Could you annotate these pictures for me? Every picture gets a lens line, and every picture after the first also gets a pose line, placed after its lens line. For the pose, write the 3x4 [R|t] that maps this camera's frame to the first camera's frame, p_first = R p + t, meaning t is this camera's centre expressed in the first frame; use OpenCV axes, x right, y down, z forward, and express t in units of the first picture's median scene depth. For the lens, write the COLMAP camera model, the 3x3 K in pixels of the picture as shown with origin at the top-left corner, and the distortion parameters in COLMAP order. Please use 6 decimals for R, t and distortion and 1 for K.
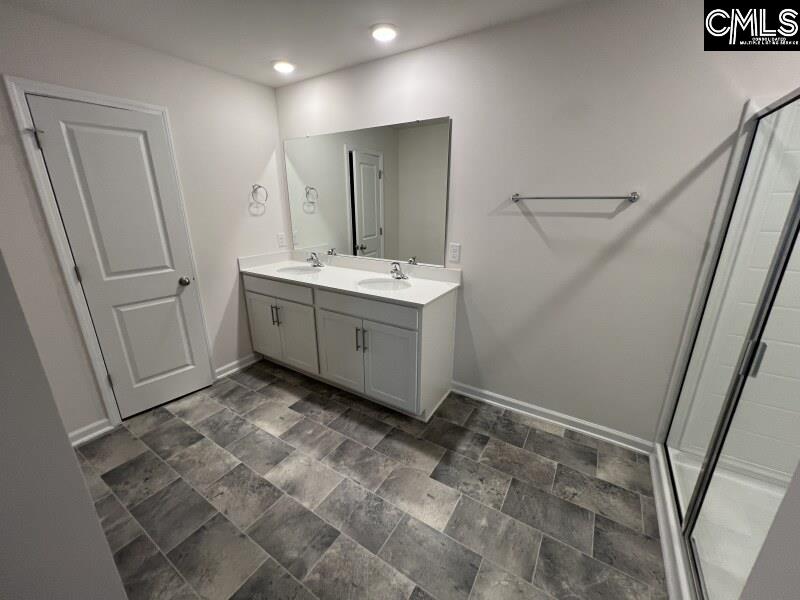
lens RADIAL K [[318.6, 0, 403.1], [0, 318.6, 301.0], [0, 0, 1]] dist [-0.002339, 0.001489]
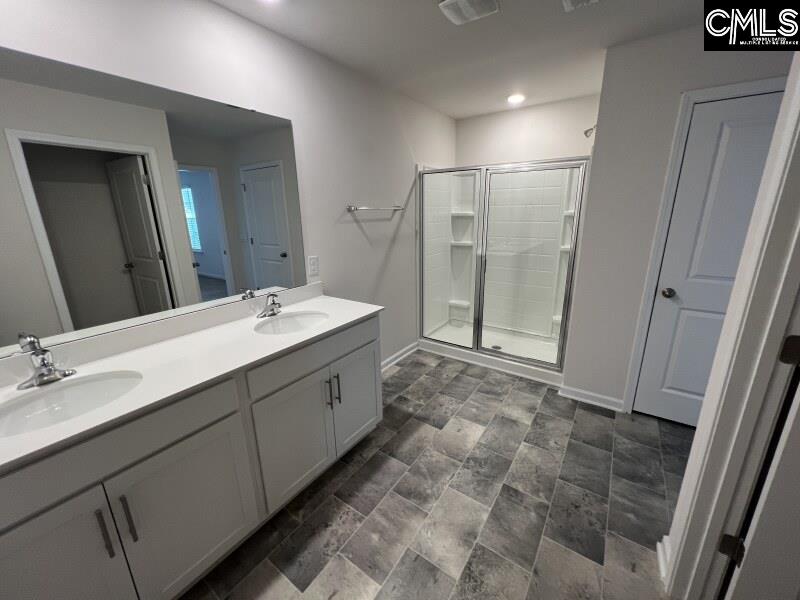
lens RADIAL K [[318.6, 0, 400.4], [0, 318.6, 296.1], [0, 0, 1]] dist [-0.002339, 0.001489]
pose [[0.055745, -0.259518, 0.964128, -1.010289], [0.321430, 0.918887, 0.228755, -0.265107], [-0.945291, 0.297148, 0.134641, 0.852726]]
